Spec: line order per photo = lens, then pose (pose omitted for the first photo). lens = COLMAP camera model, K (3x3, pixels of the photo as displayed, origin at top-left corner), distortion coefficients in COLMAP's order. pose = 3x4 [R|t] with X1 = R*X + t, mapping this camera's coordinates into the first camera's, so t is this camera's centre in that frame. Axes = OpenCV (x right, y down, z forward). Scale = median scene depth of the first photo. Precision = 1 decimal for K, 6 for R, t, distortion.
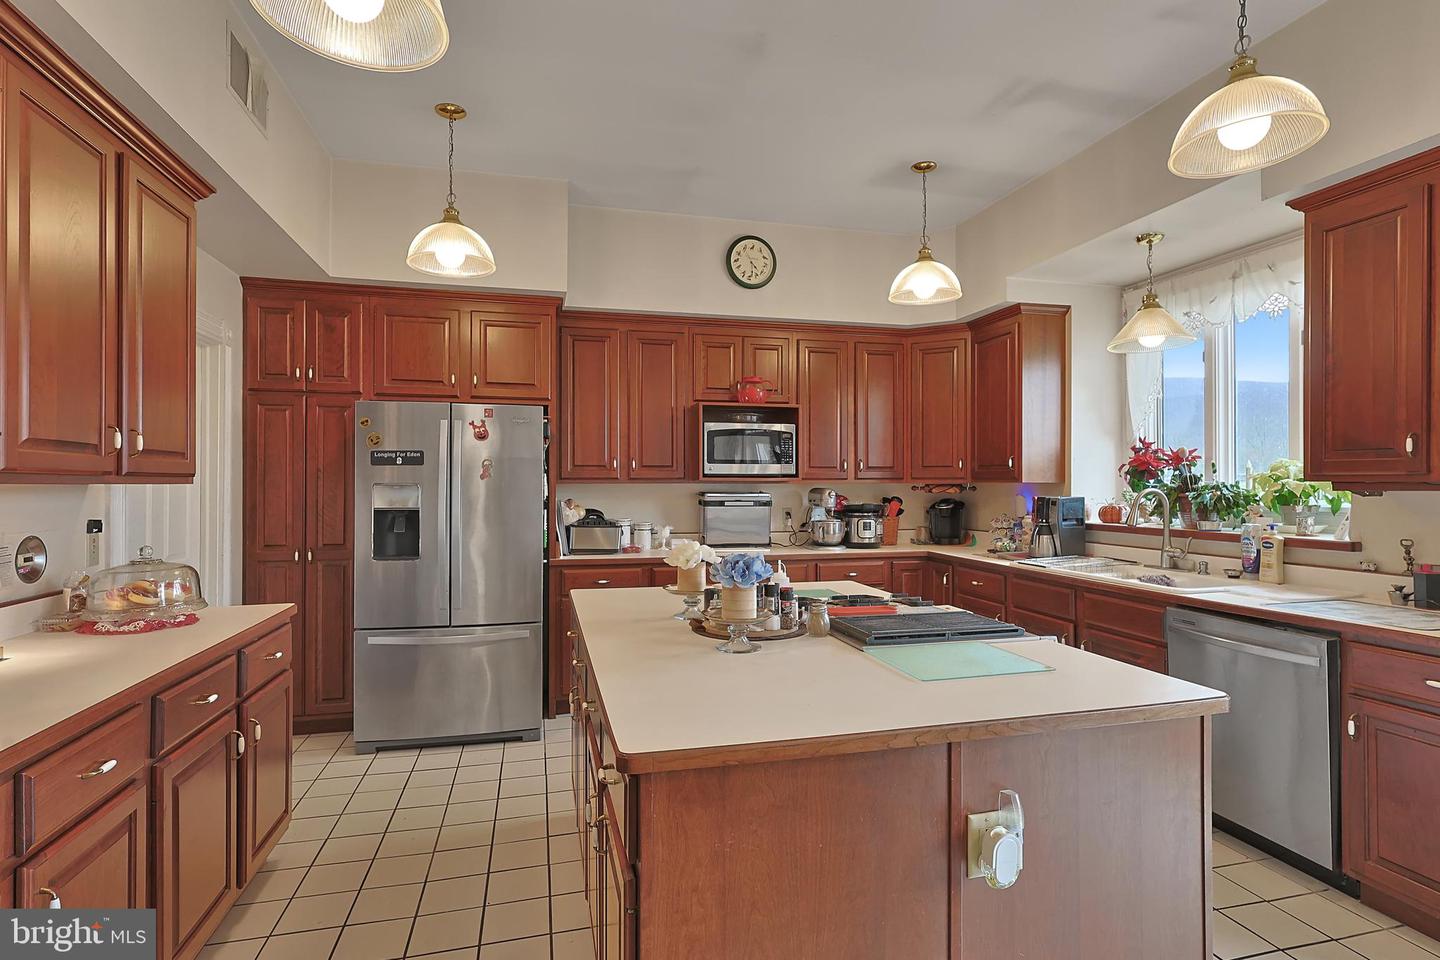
lens RADIAL K [[717.9, 0, 720.0], [0, 717.9, 480.0], [0, 0, 1]] dist [-0.000484, 0.000526]
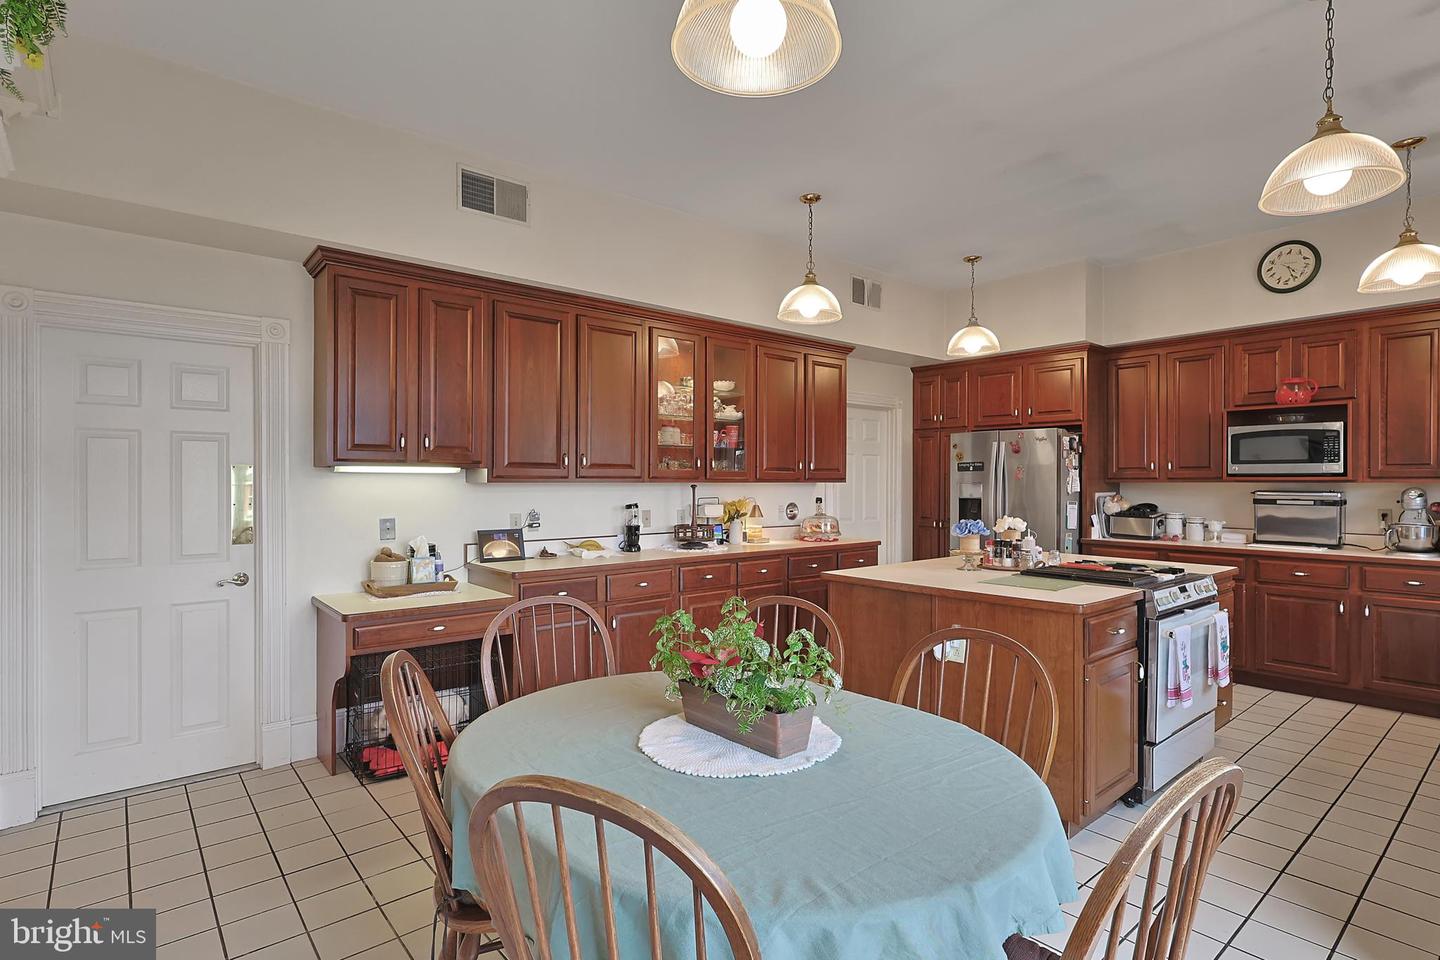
lens RADIAL K [[721.2, 0, 718.8], [0, 721.2, 487.7], [0, 0, 1]] dist [-0.000026, 0.000144]
pose [[0.432268, 0.008144, -0.901709, 0.676884], [0.005045, 0.999922, 0.011450, -0.003983], [0.901731, -0.009499, 0.432193, -0.198029]]
